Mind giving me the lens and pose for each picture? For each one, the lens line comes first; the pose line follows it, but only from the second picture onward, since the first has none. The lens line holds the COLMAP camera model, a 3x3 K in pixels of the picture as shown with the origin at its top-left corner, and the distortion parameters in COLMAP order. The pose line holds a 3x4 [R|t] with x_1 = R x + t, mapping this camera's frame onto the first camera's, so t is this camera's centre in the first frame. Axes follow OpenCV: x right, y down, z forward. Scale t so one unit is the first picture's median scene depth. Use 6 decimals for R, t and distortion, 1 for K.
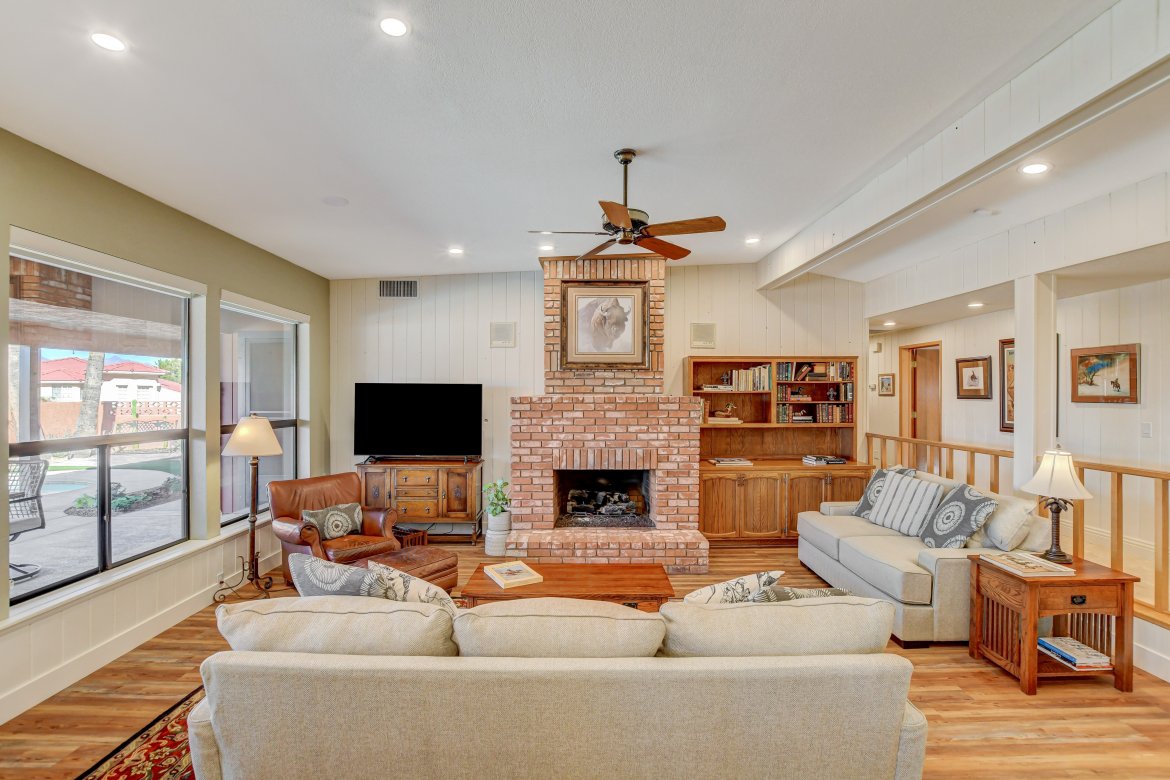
lens RADIAL K [[520.1, 0, 593.1], [0, 520.1, 391.5], [0, 0, 1]] dist [-0.022327, 0.000025]
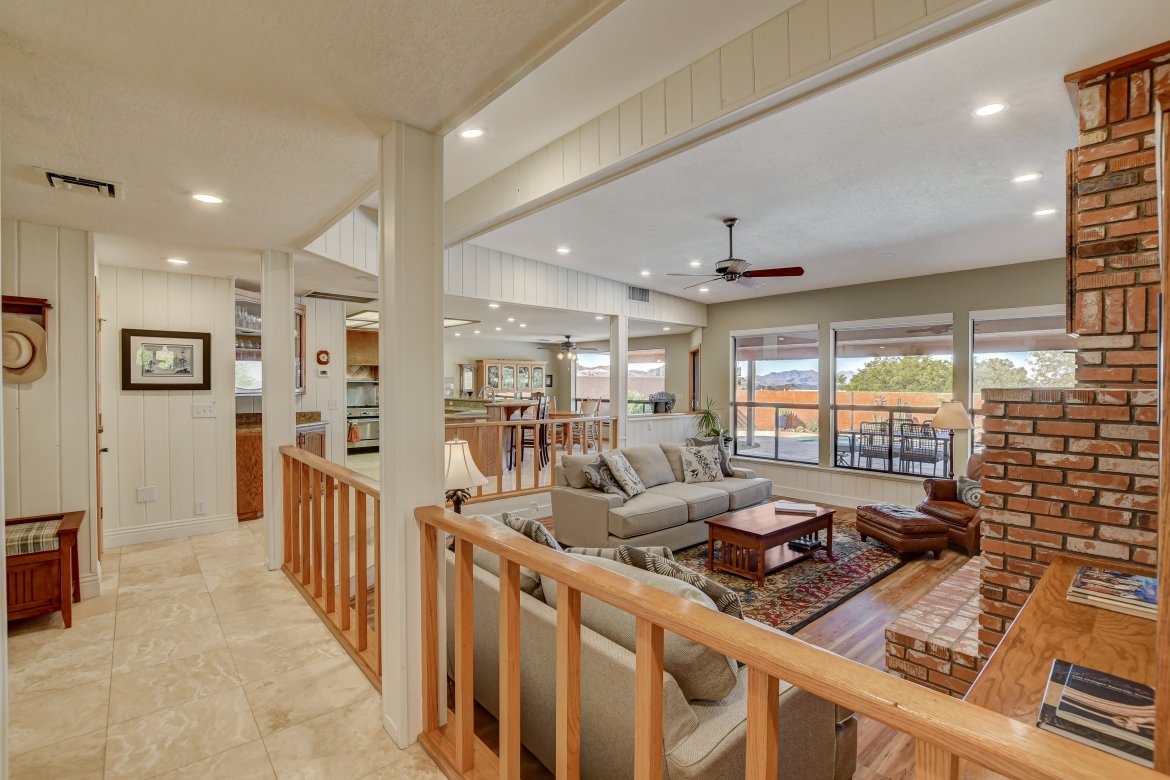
lens RADIAL K [[520.1, 0, 593.1], [0, 520.1, 391.5], [0, 0, 1]] dist [-0.022327, 0.000025]
pose [[-0.746542, 0.006981, -0.665302, 0.806439], [-0.001456, 0.999925, 0.012125, 0.005943], [0.665337, 0.010021, -0.746476, 1.111611]]
